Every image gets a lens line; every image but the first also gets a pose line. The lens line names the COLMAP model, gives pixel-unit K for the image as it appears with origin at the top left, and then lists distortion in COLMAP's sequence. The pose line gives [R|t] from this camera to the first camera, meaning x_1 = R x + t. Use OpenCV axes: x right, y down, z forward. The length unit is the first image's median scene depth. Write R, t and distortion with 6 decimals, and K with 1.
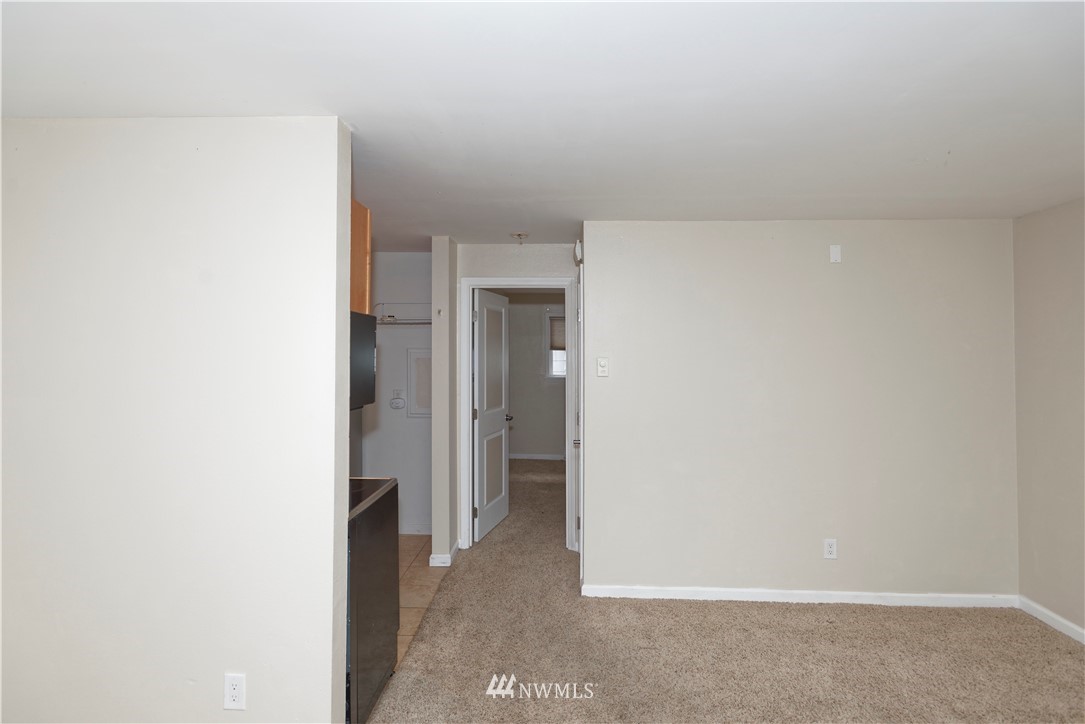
lens RADIAL K [[532.3, 0, 542.5], [0, 532.3, 340.4], [0, 0, 1]] dist [0.000295, 0.000219]
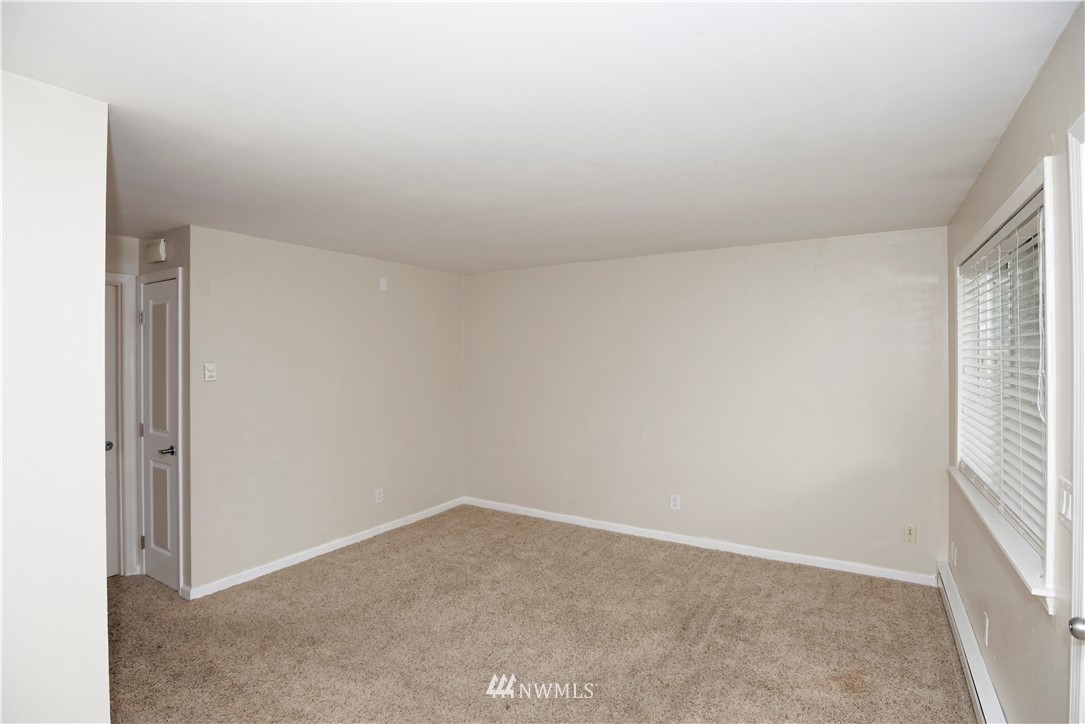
lens RADIAL K [[534.1, 0, 542.5], [0, 534.1, 362.0], [0, 0, 1]] dist [-0.032377, 0.001135]
pose [[0.498150, -0.021928, 0.866814, -0.451580], [-0.006514, 0.999557, 0.029030, -0.002712], [-0.867067, -0.020107, 0.497786, -0.058994]]
